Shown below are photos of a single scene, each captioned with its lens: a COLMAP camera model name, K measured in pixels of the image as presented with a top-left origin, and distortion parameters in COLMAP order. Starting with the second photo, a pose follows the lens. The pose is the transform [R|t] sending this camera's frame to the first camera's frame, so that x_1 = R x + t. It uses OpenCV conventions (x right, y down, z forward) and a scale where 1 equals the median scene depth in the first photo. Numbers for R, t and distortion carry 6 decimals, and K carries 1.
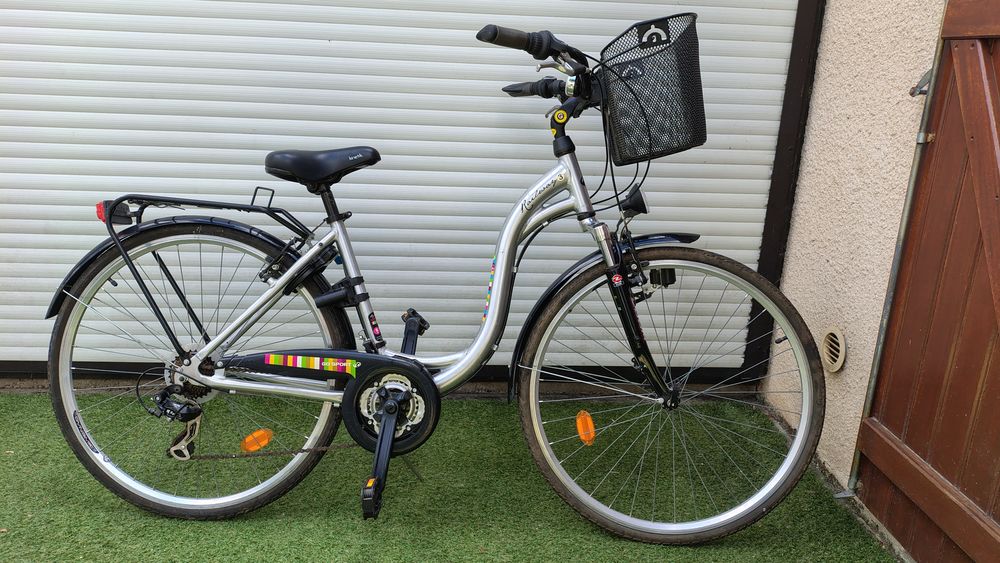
lens RADIAL K [[712.5, 0, 503.0], [0, 712.5, 265.1], [0, 0, 1]] dist [0.131298, -0.184259]
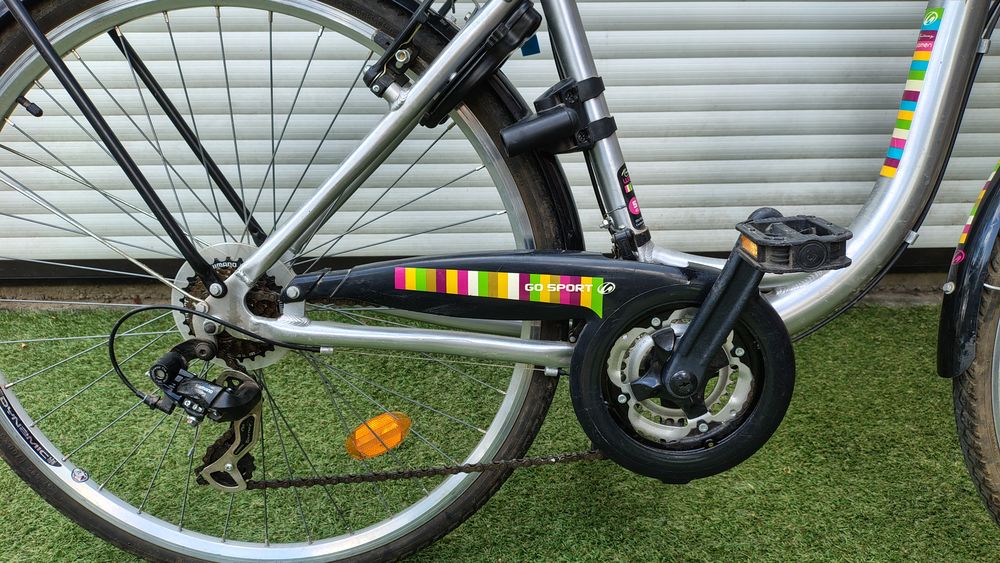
lens RADIAL K [[712.5, 0, 503.0], [0, 712.5, 265.1], [0, 0, 1]] dist [0.131298, -0.184259]
pose [[0.998825, -0.022512, -0.042912, -0.242599], [0.030258, 0.981429, 0.189425, 0.042722], [0.037851, -0.190500, 0.980957, 0.576500]]
